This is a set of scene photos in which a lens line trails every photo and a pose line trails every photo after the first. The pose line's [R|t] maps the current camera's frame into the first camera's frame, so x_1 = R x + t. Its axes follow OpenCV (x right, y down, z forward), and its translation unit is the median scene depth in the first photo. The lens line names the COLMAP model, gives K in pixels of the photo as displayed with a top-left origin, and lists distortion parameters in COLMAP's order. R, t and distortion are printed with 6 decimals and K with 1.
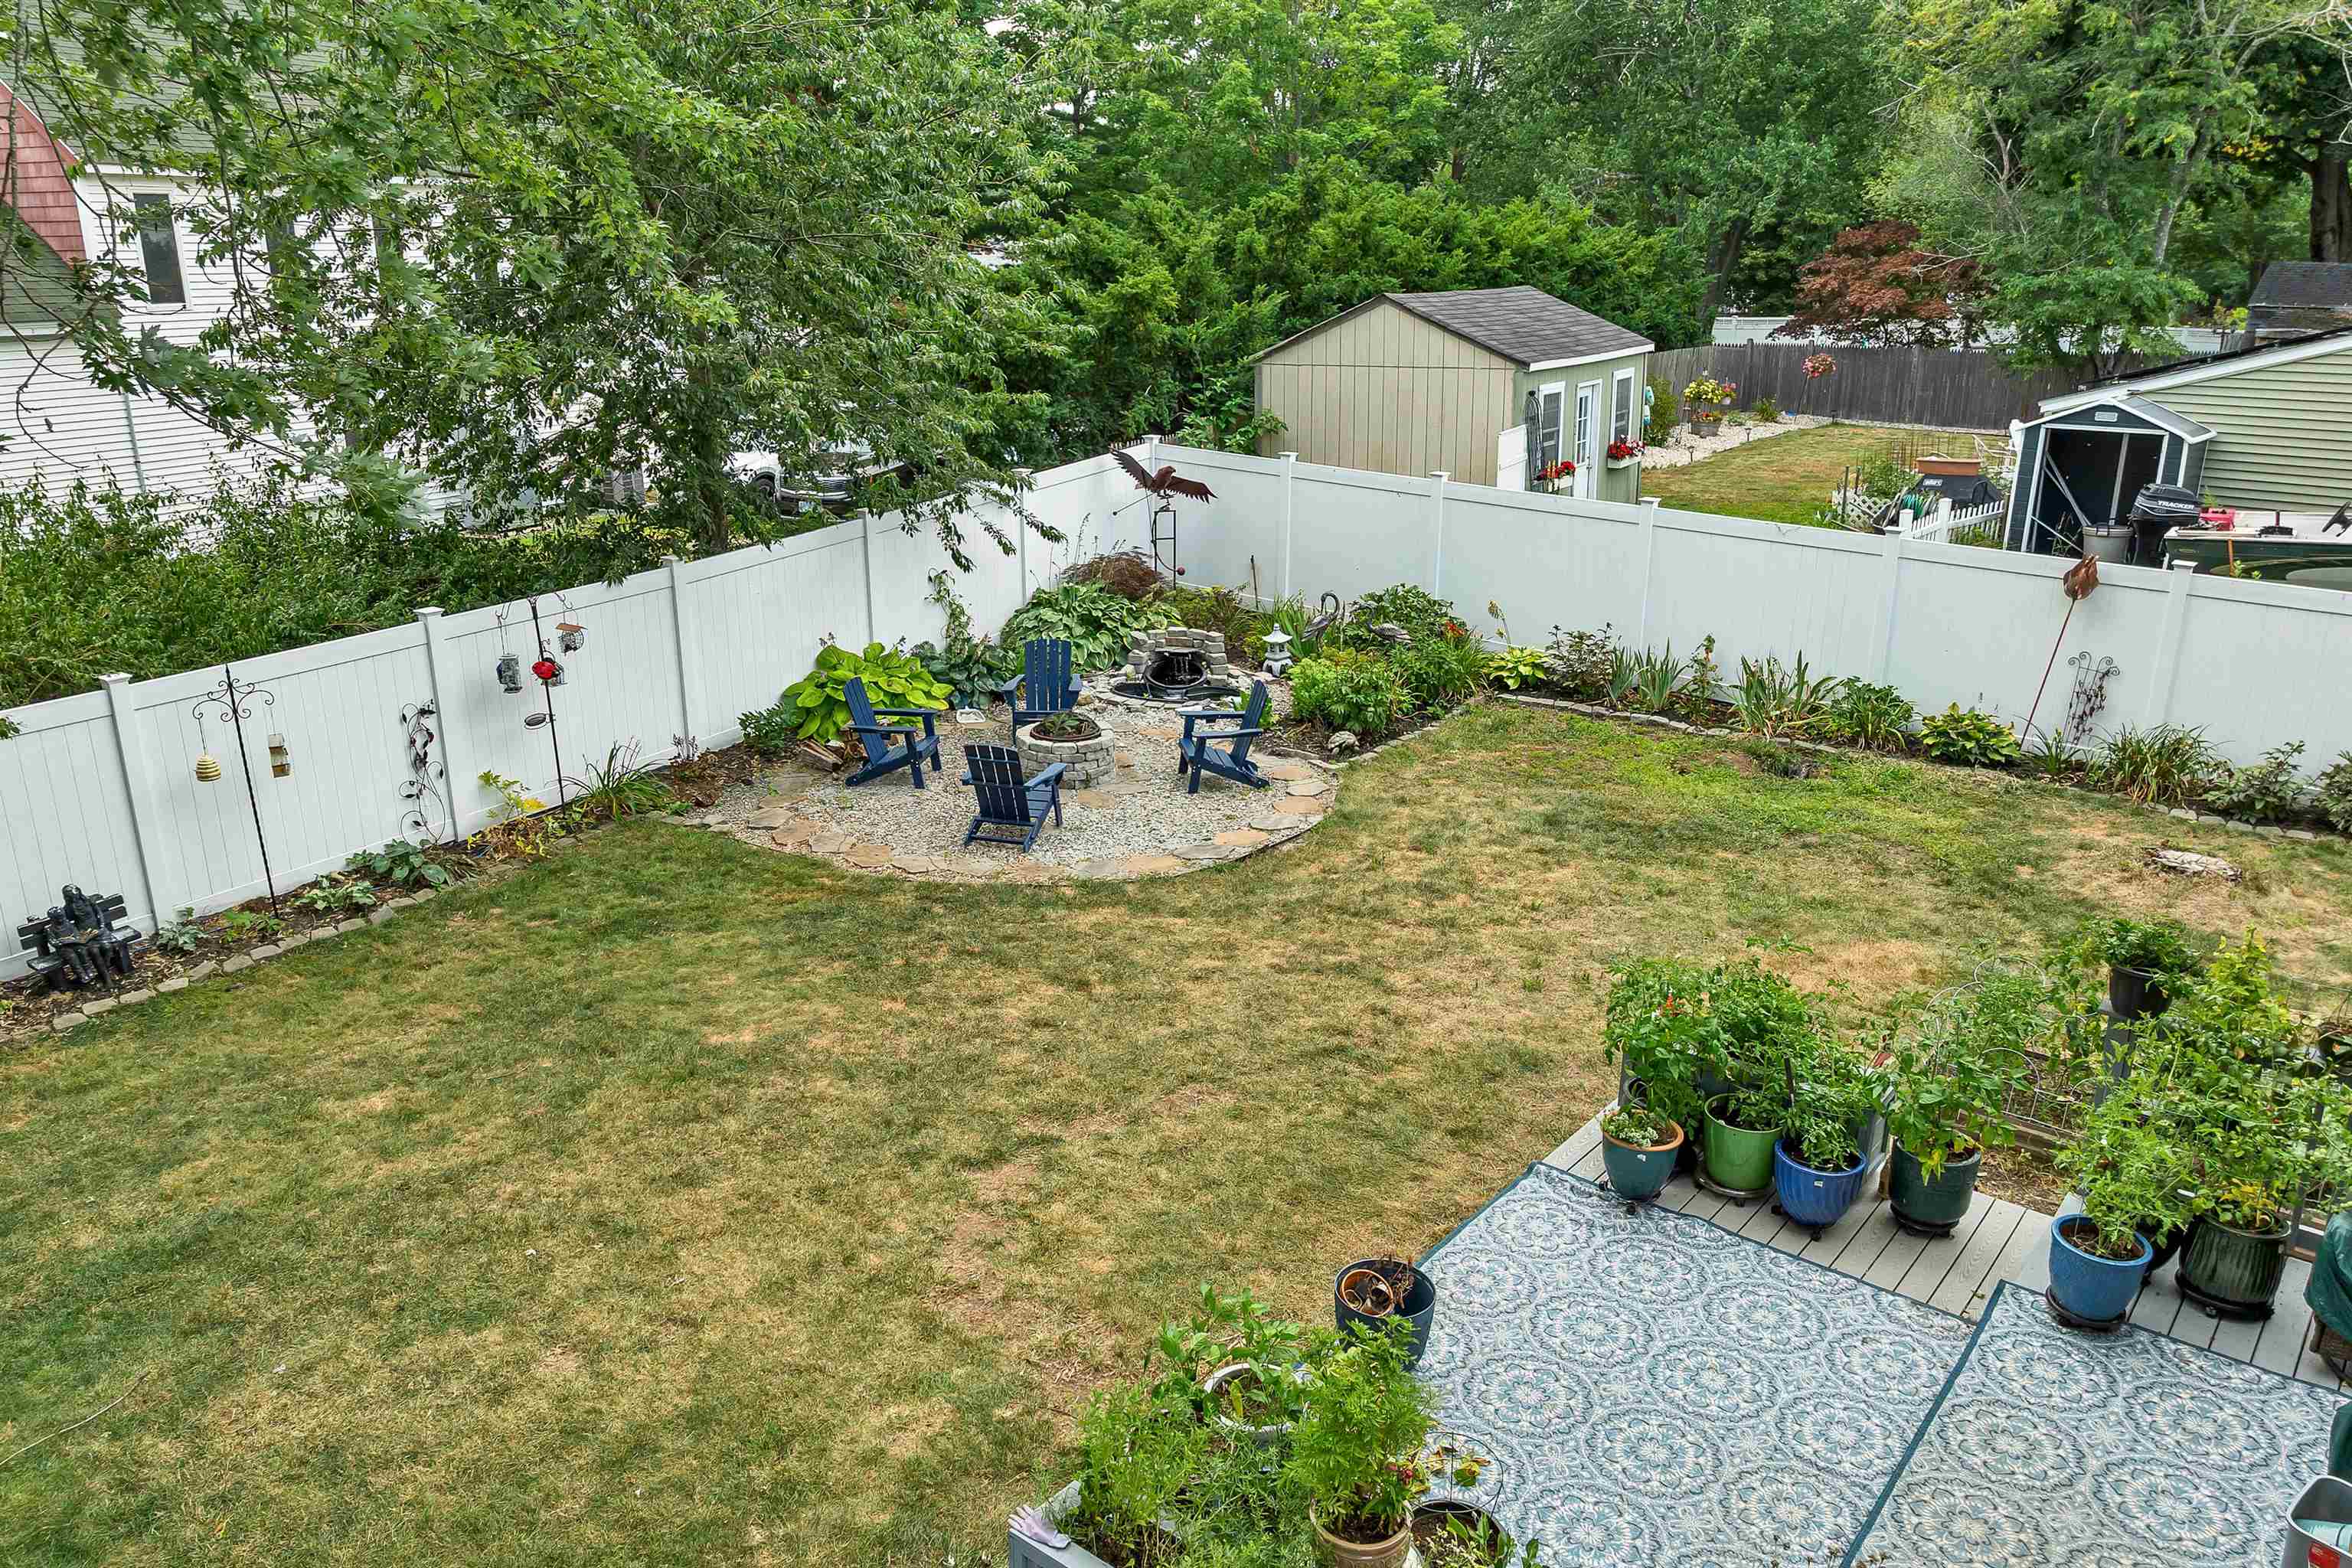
lens RADIAL K [[1696.0, 0, 1180.6], [0, 1696.0, 797.0], [0, 0, 1]] dist [-0.033713, -0.001861]
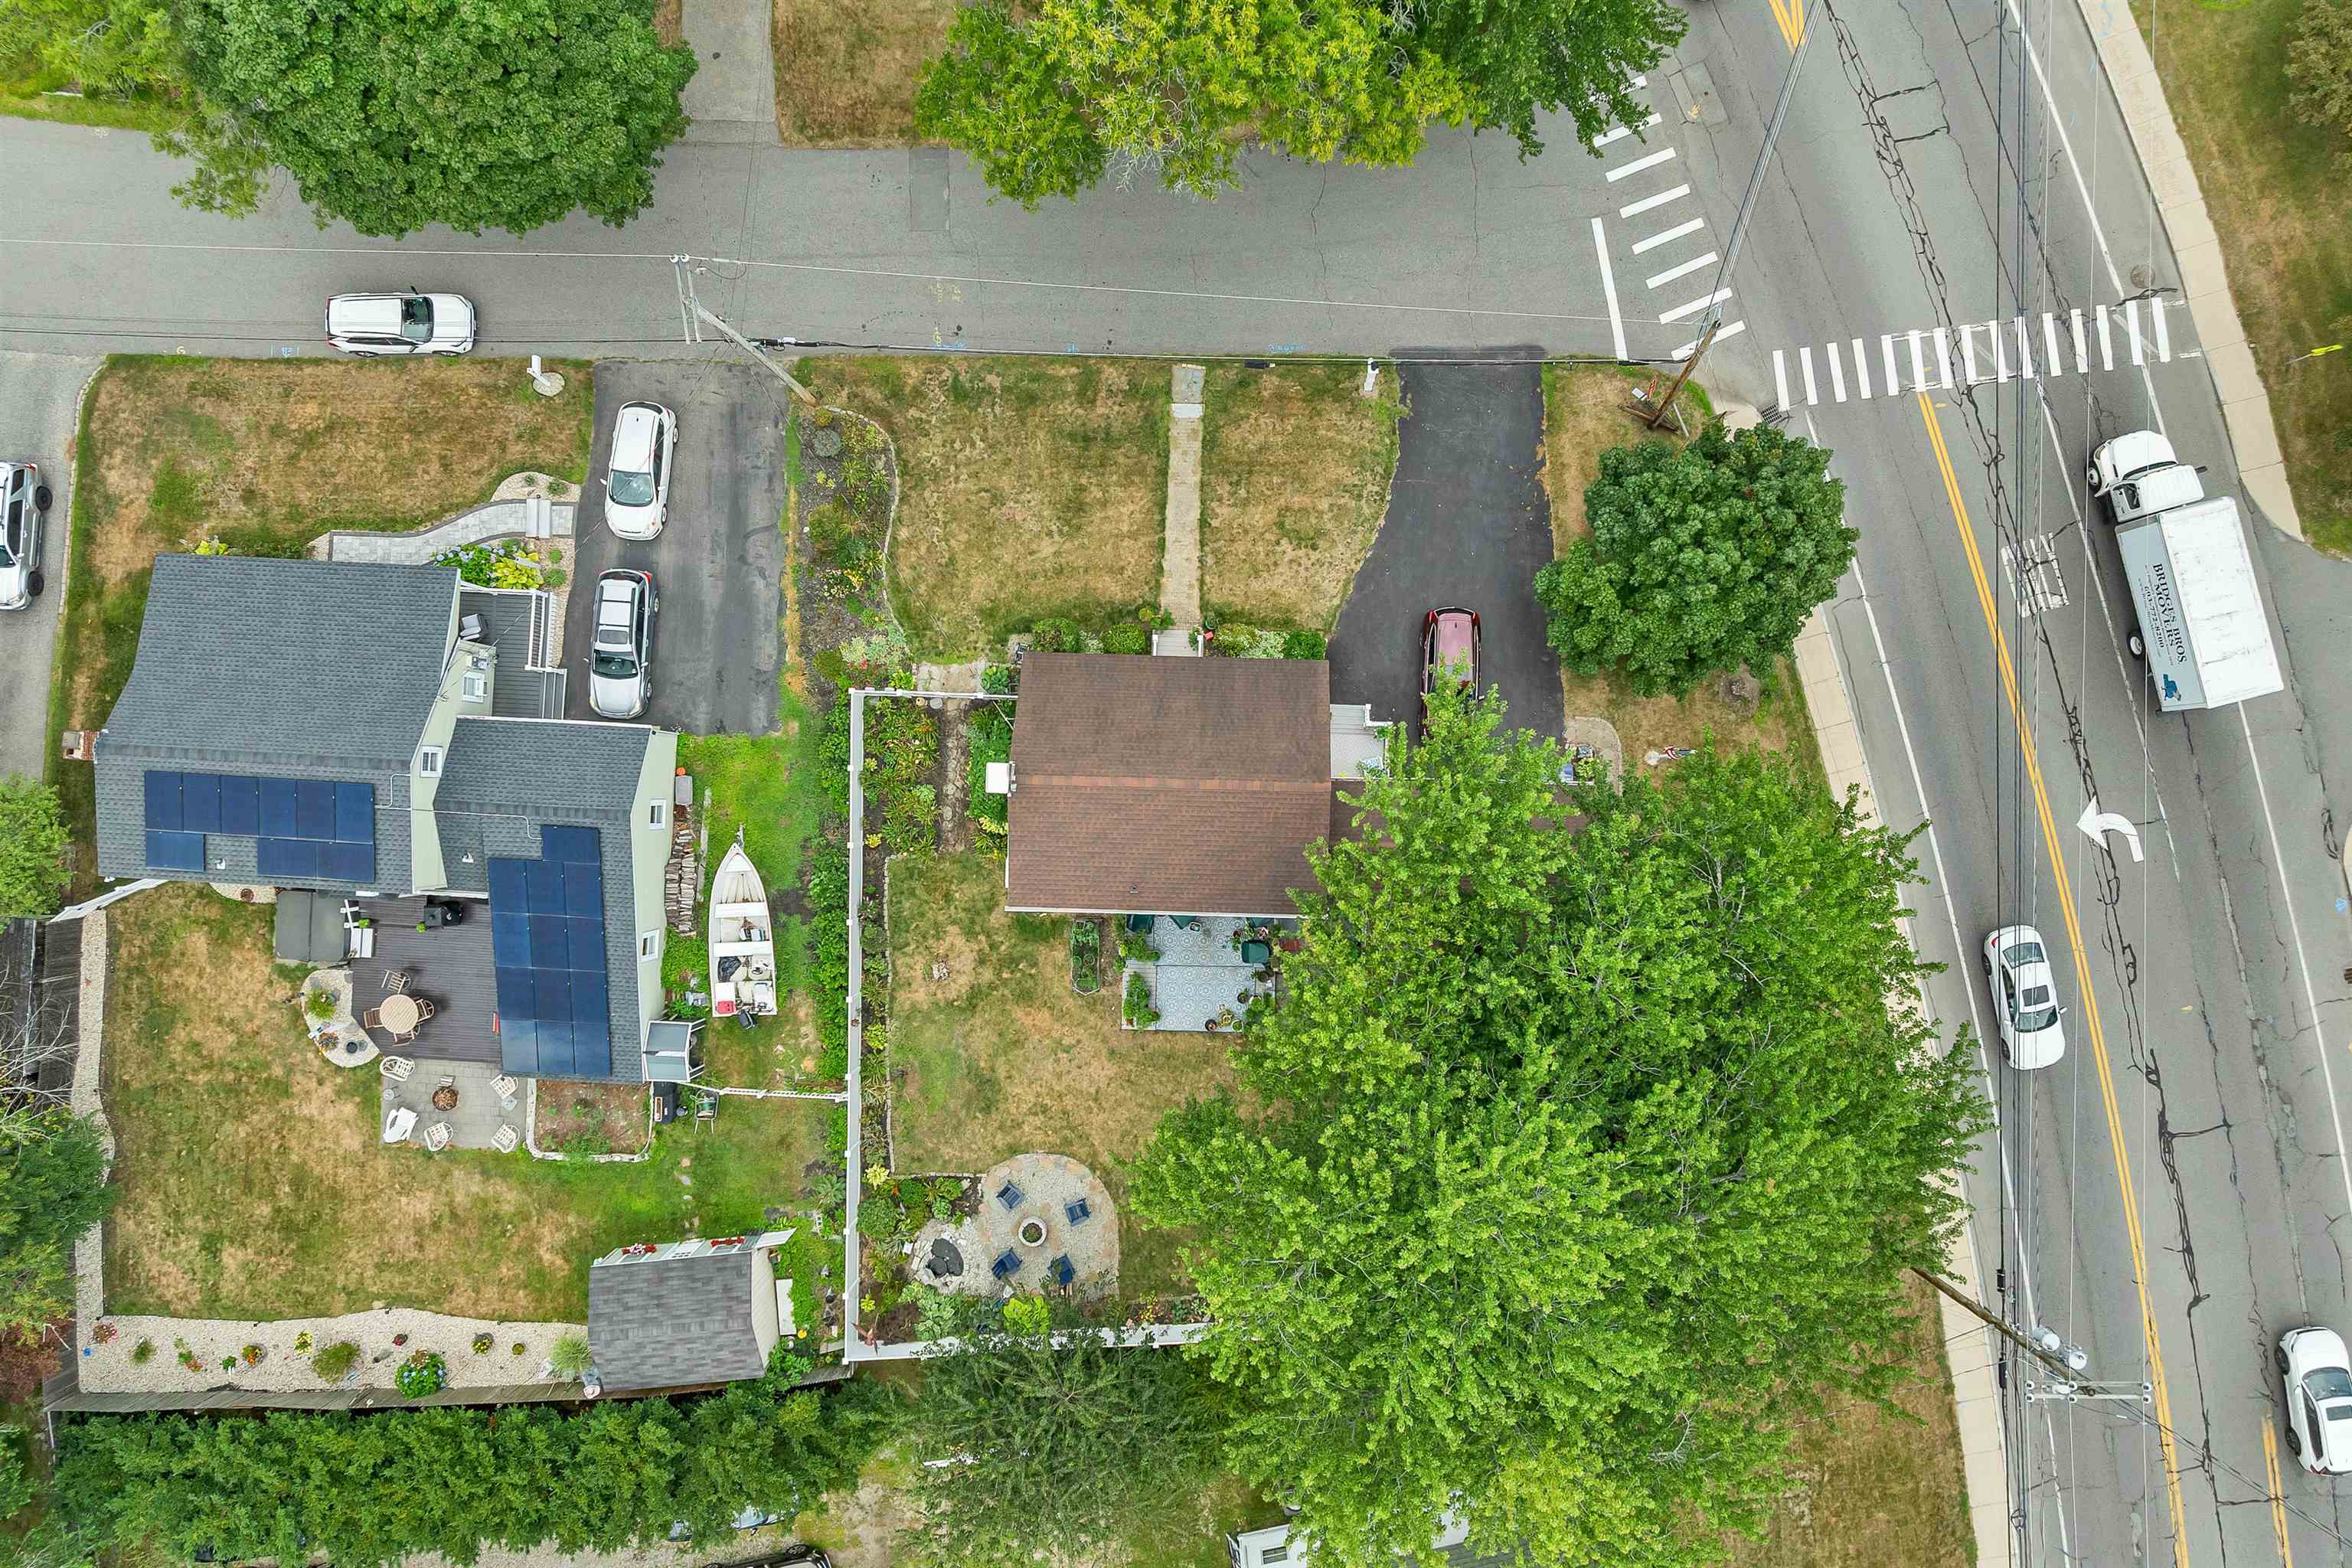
lens RADIAL K [[1696.0, 0, 1175.1], [0, 1696.0, 780.8], [0, 0, 1]] dist [-0.033713, -0.001861]
pose [[-0.614262, -0.789070, 0.007051, 0.538690], [0.252562, -0.188129, 0.949115, -3.582689], [-0.747592, 0.584787, 0.314850, -1.047550]]
